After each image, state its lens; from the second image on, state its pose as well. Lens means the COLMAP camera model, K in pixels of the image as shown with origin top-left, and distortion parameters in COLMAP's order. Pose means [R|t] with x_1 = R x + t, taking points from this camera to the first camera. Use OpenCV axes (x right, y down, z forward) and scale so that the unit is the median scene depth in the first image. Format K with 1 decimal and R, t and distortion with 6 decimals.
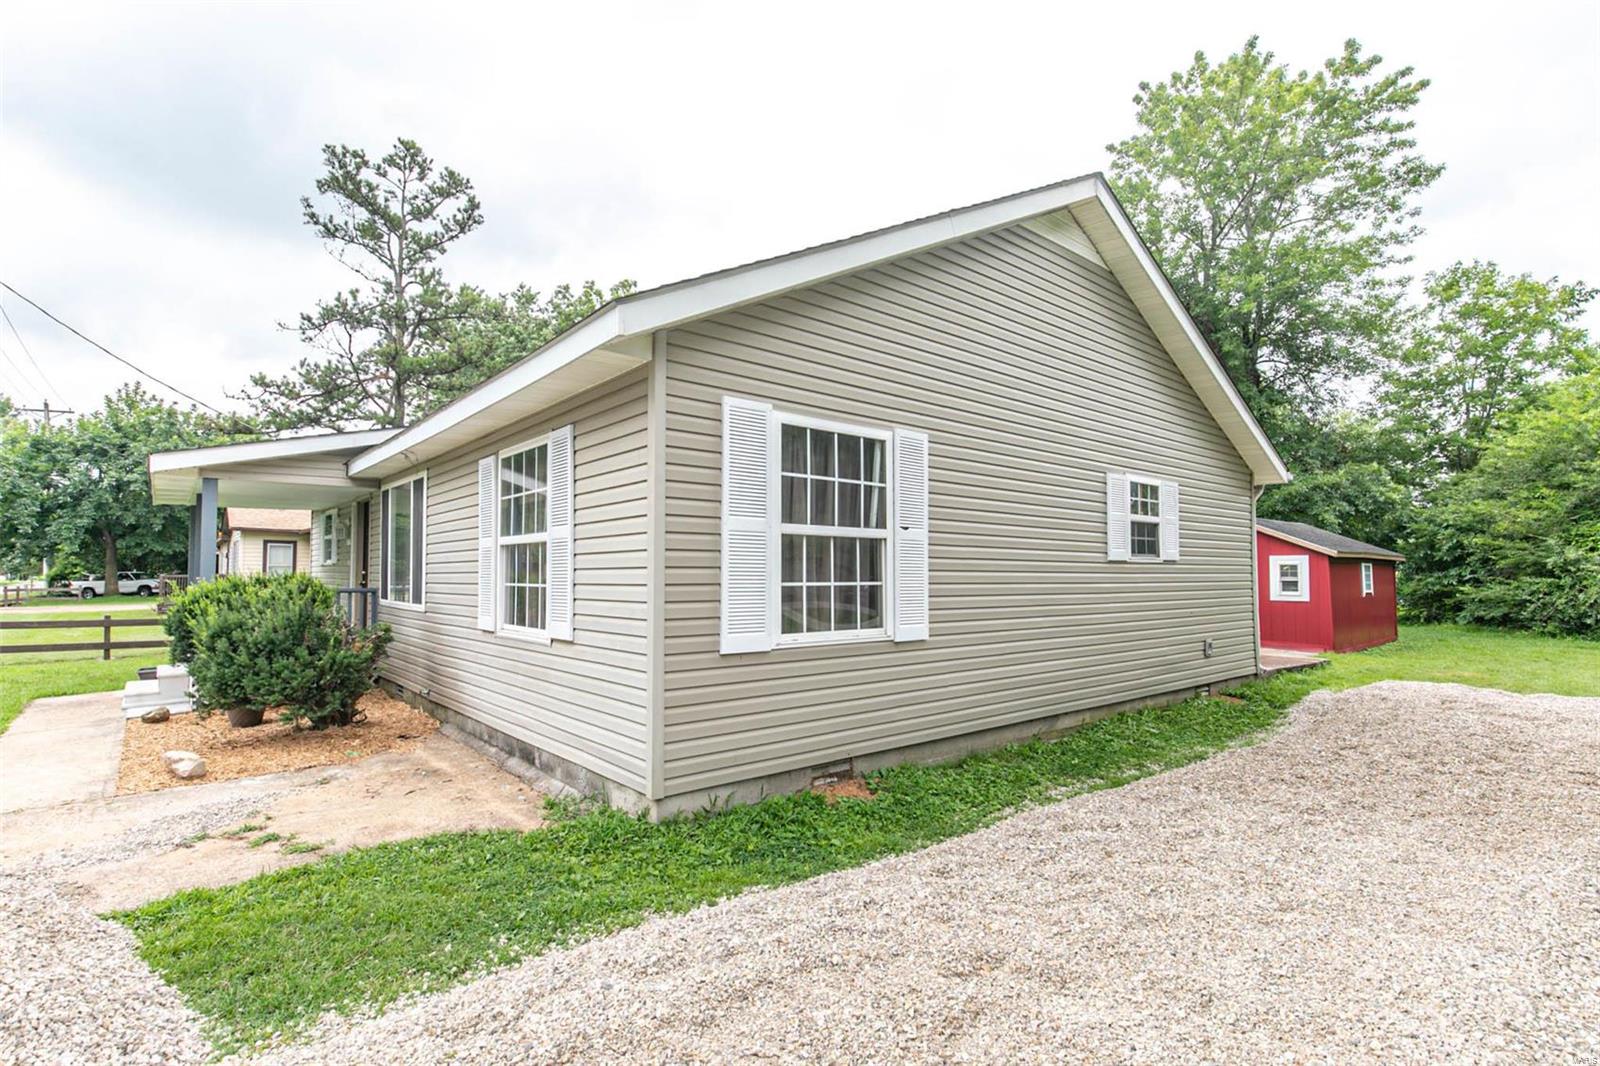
lens RADIAL K [[751.5, 0, 779.3], [0, 751.5, 547.0], [0, 0, 1]] dist [-0.001602, -0.000308]
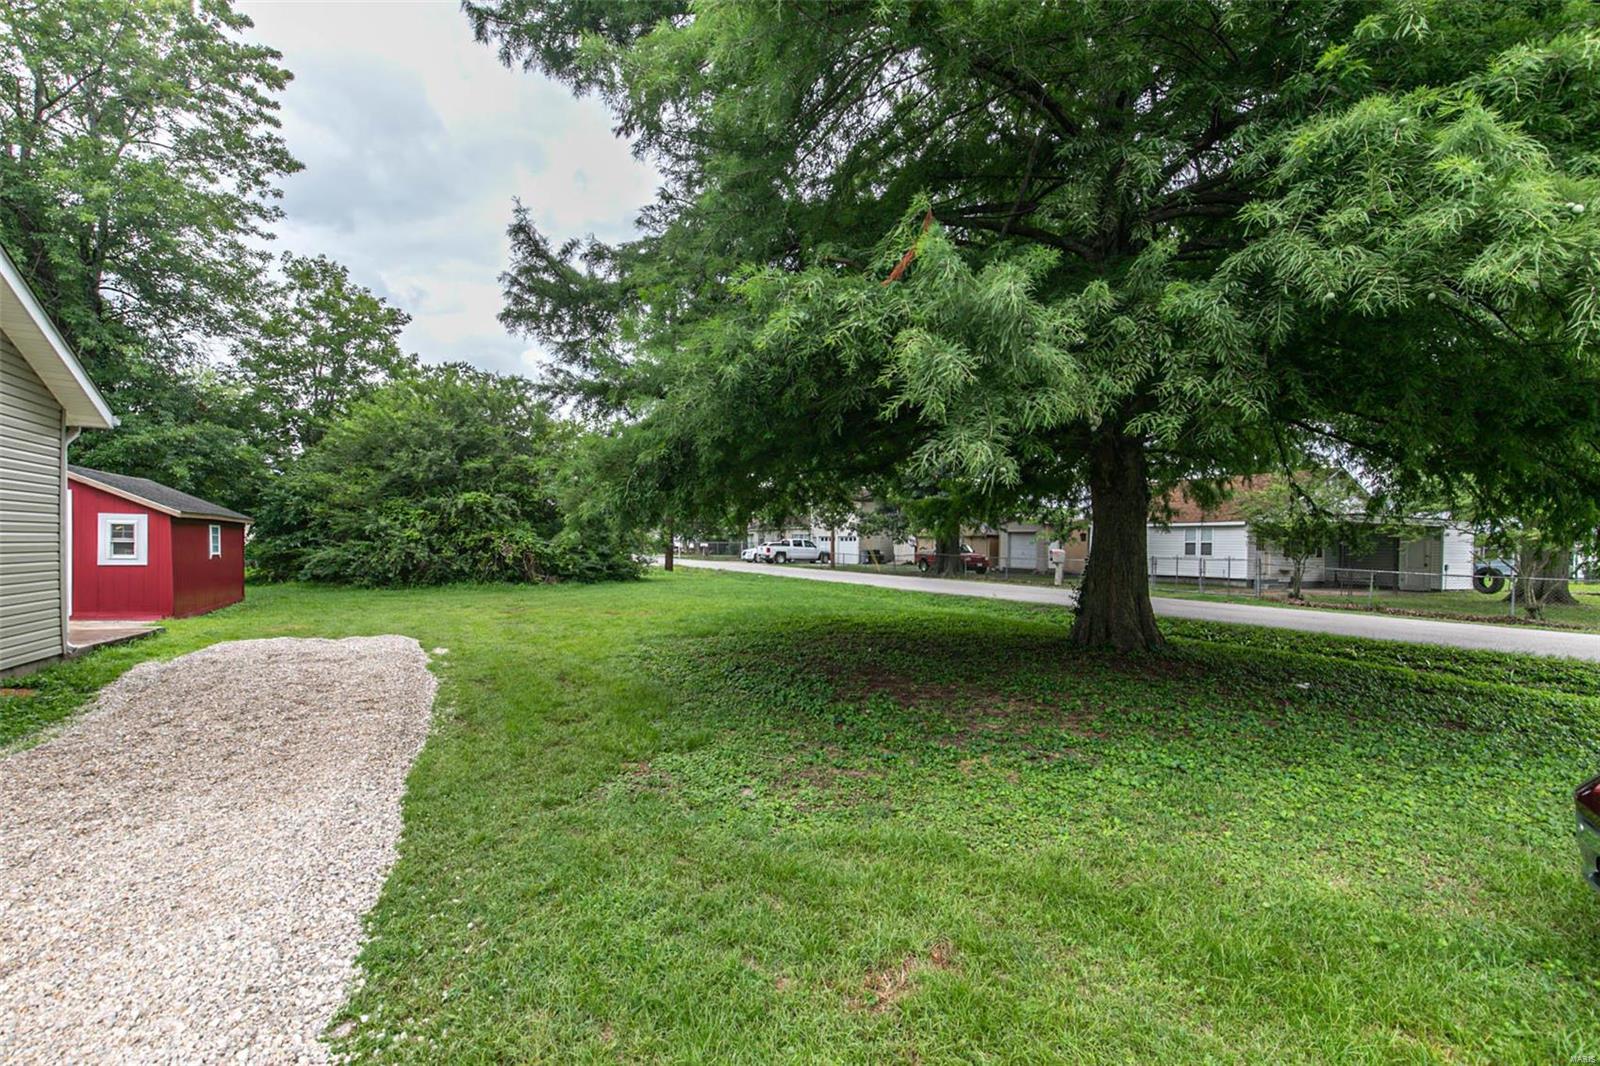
lens RADIAL K [[737.7, 0, 800.4], [0, 737.7, 546.0], [0, 0, 1]] dist [0.002274, 0.000873]
pose [[0.246719, 0.000001, 0.969087, 0.023601], [-0.047461, 0.998800, 0.012081, 0.000798], [-0.967924, -0.048974, 0.246423, 0.009781]]
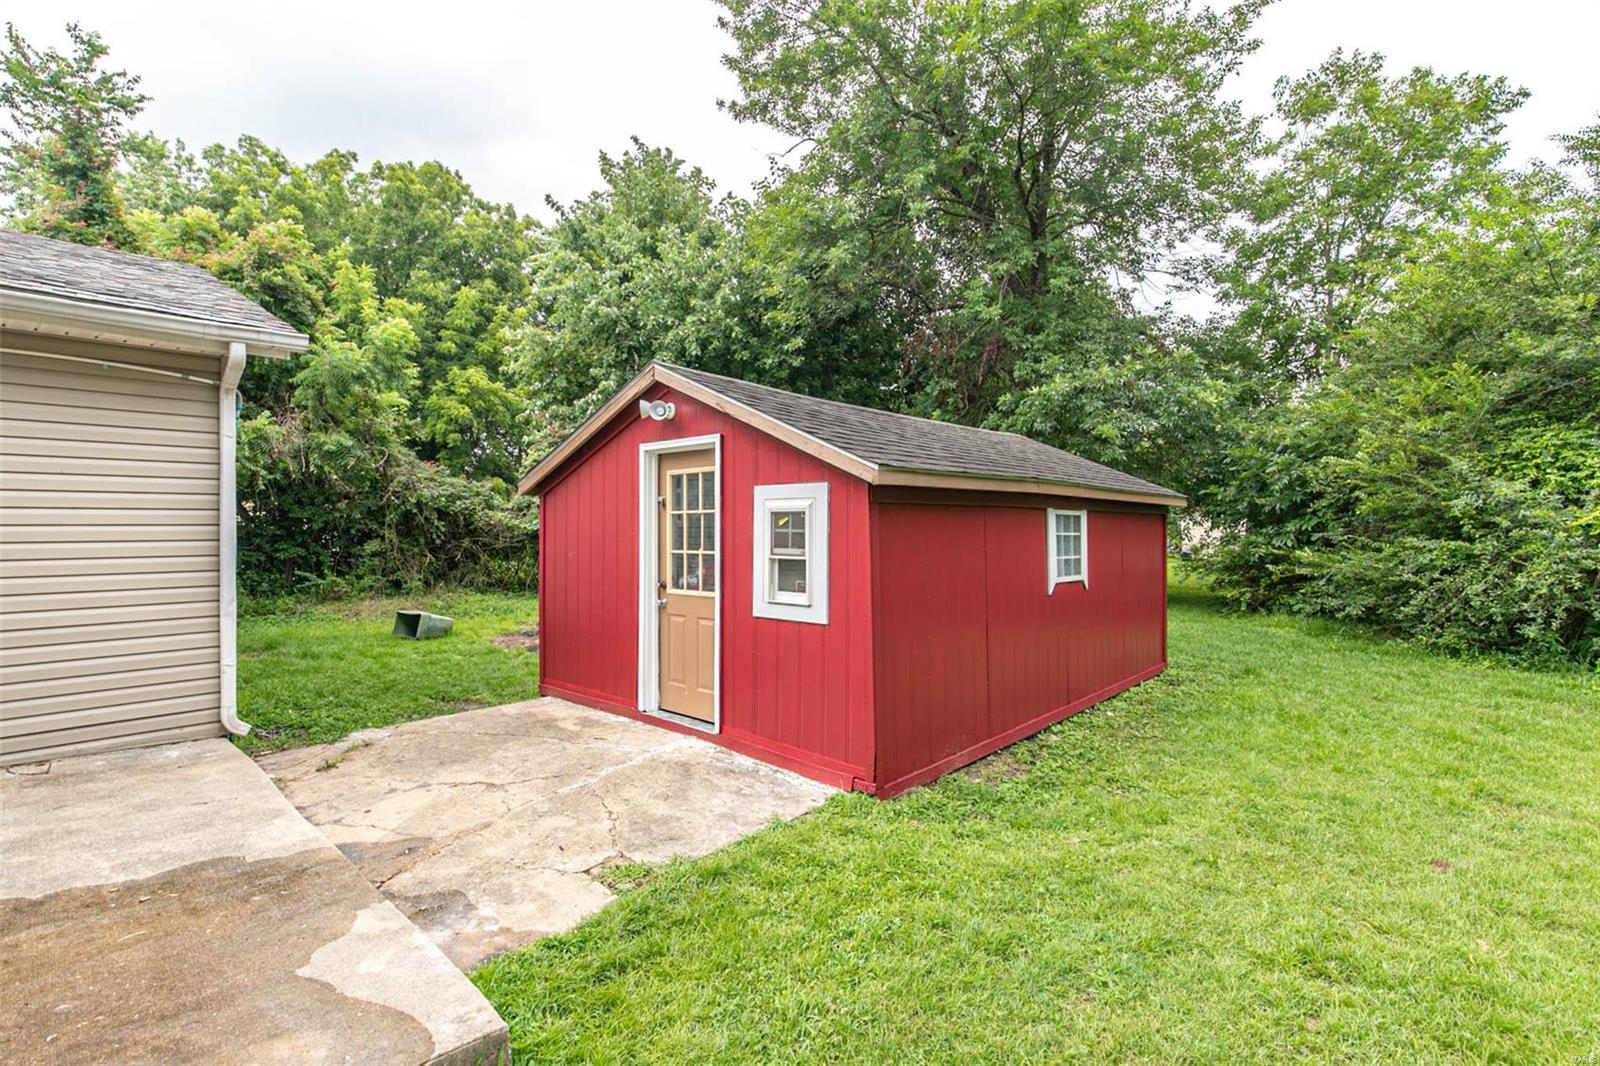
lens RADIAL K [[737.7, 0, 800.4], [0, 737.7, 546.0], [0, 0, 1]] dist [0.002274, 0.000873]
pose [[0.993324, -0.006167, 0.115191, 0.473807], [-0.000519, 0.998321, 0.057925, 0.014727], [-0.115354, -0.057598, 0.991653, 0.495335]]
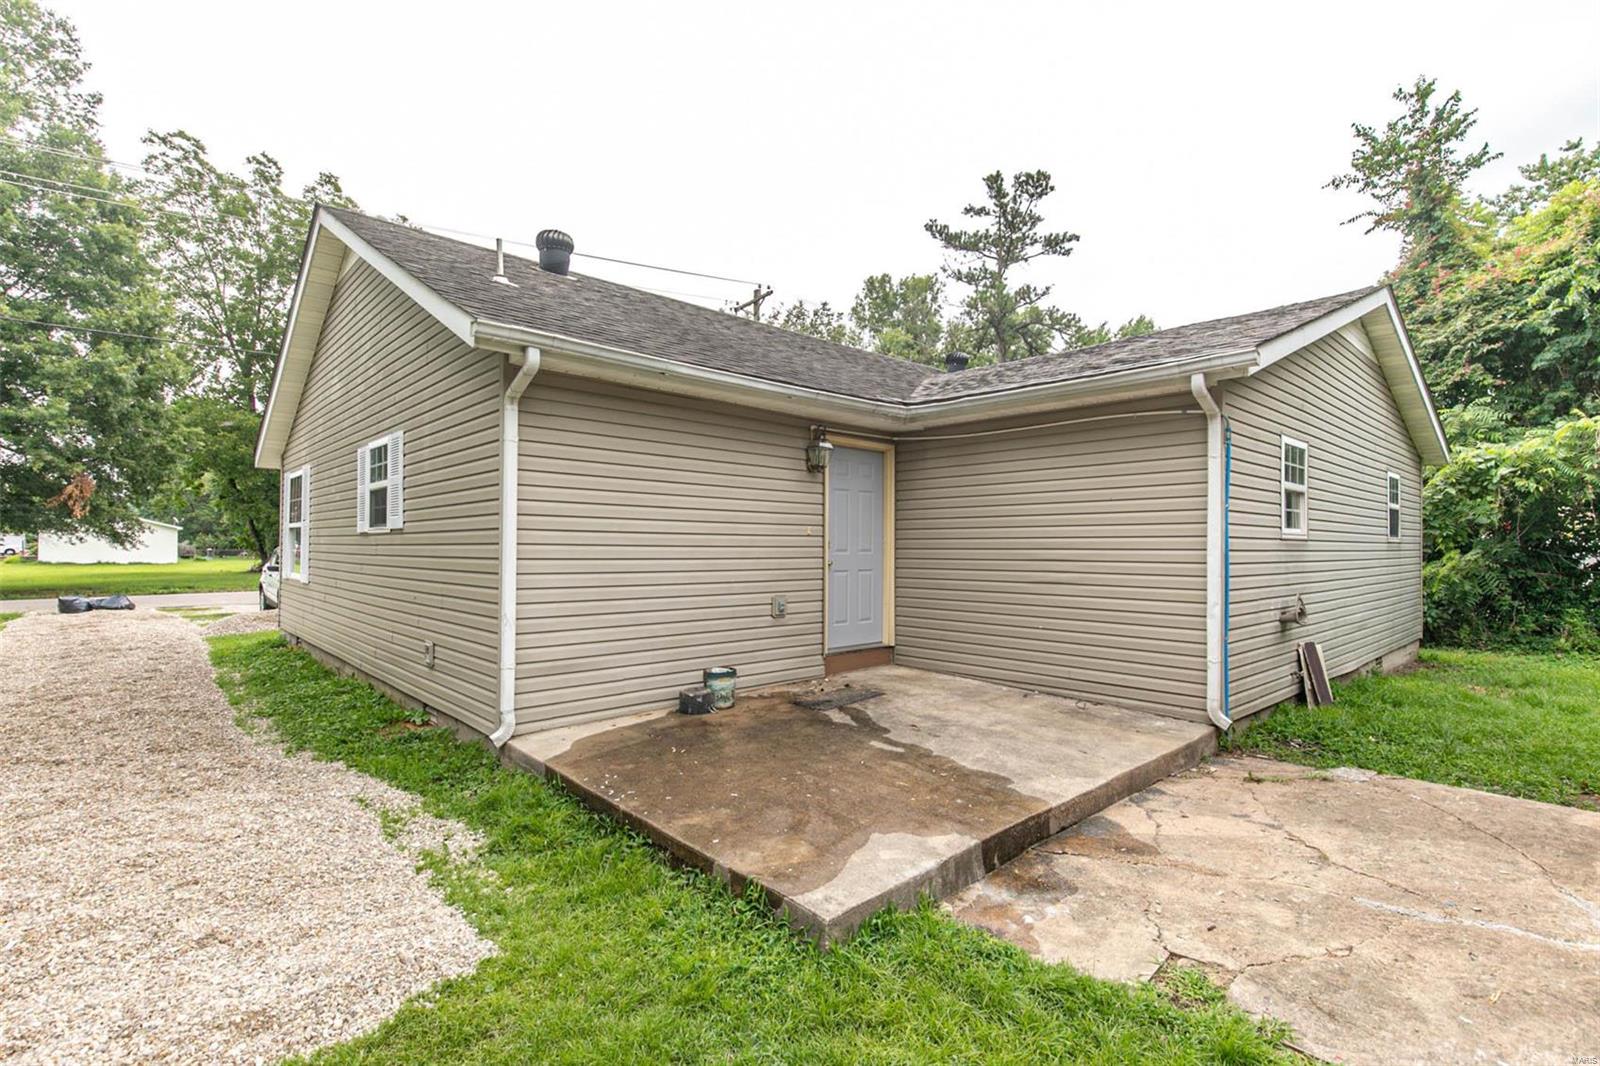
lens RADIAL K [[737.7, 0, 800.4], [0, 737.7, 546.0], [0, 0, 1]] dist [0.002274, 0.000873]
pose [[0.064124, -0.002975, -0.997937, 0.682925], [0.026883, 0.999638, -0.001253, 0.029108], [0.997580, -0.026748, 0.064181, 0.686277]]
